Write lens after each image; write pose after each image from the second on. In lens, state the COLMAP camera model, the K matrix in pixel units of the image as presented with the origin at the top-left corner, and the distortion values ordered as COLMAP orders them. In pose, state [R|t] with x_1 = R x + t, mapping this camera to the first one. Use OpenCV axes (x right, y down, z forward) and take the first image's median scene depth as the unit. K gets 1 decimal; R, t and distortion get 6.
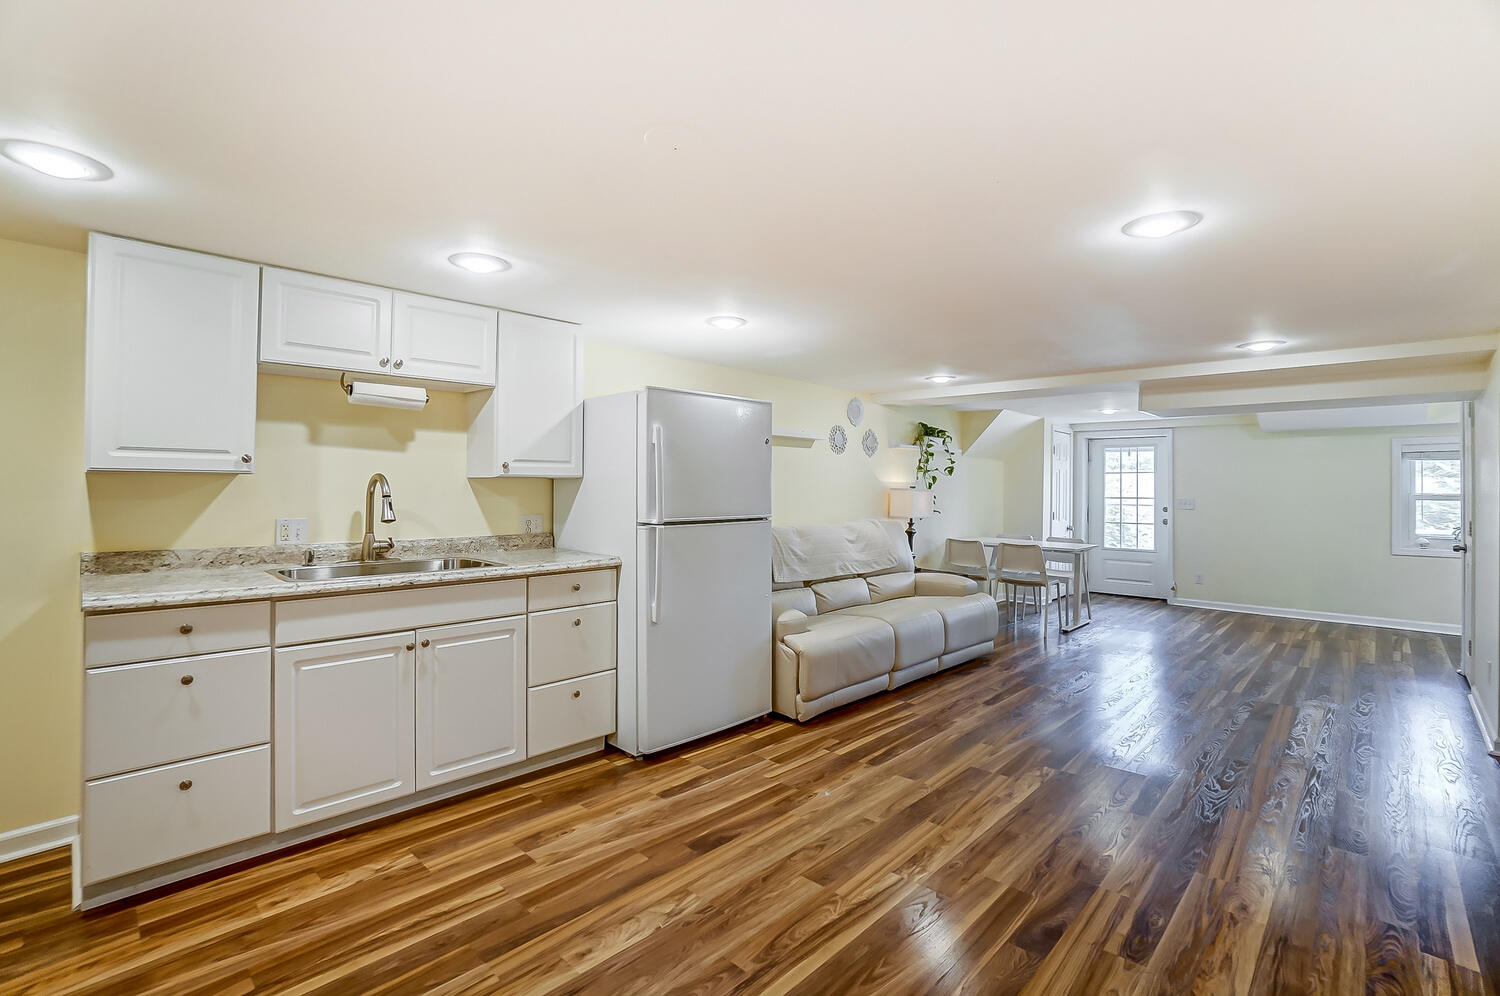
lens RADIAL K [[662.3, 0, 759.7], [0, 662.3, 491.1], [0, 0, 1]] dist [-0.047386, 0.007333]
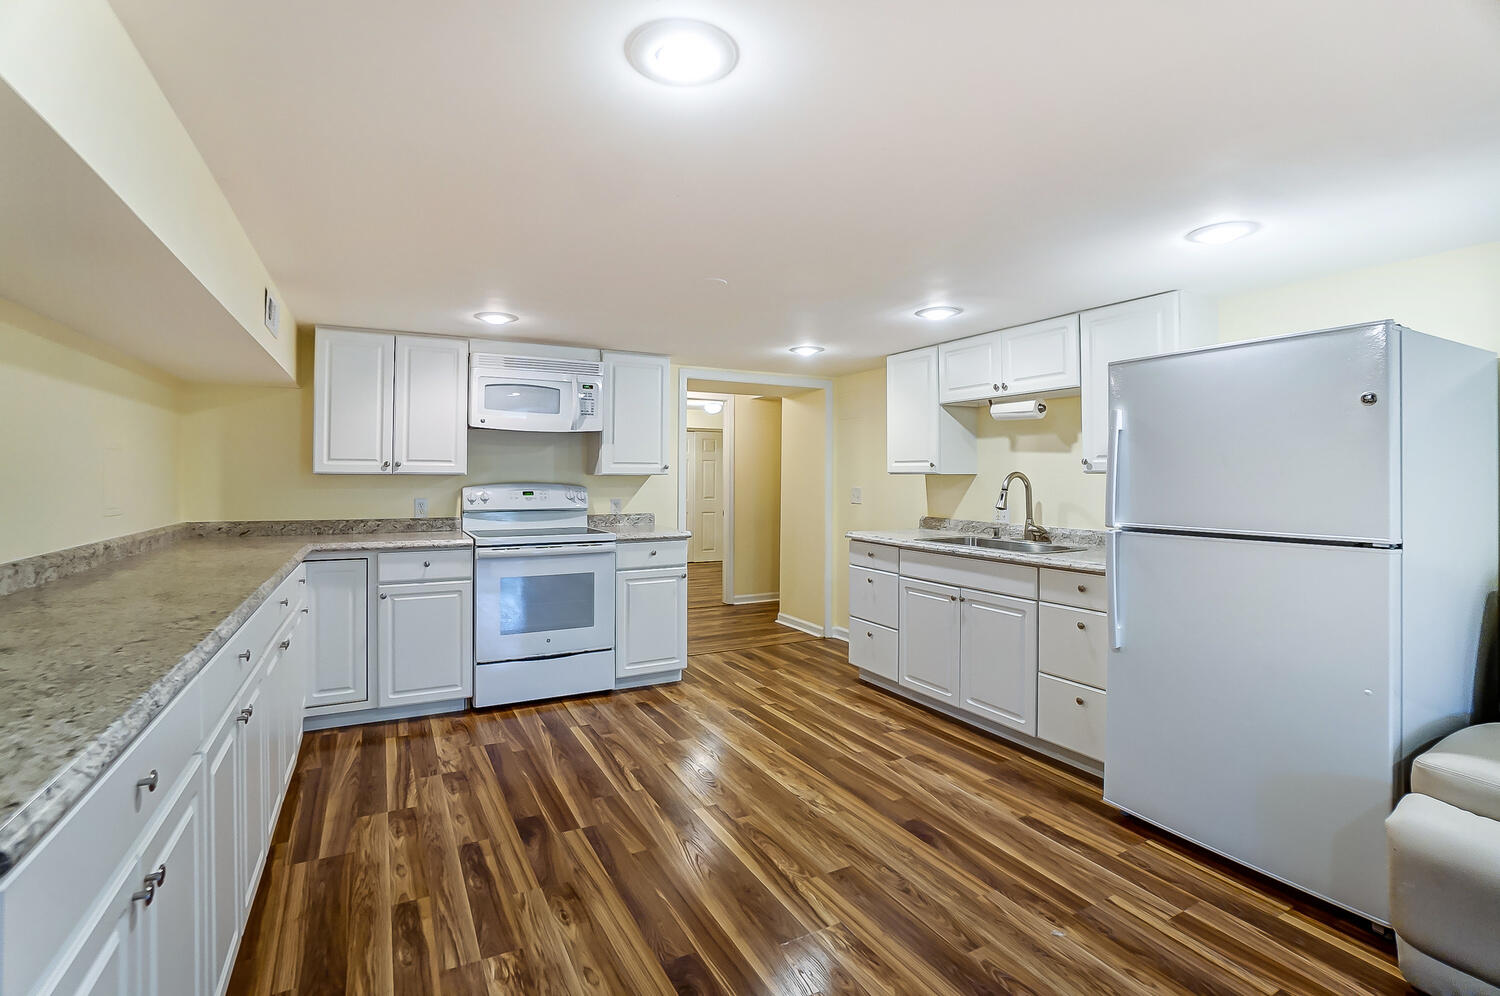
lens RADIAL K [[662.3, 0, 711.9], [0, 662.3, 464.5], [0, 0, 1]] dist [-0.047386, 0.007333]
pose [[-0.326148, -0.029139, -0.944869, 0.962015], [-0.016492, 0.999548, -0.025133, 0.001445], [0.945175, 0.007385, -0.326482, 0.983042]]
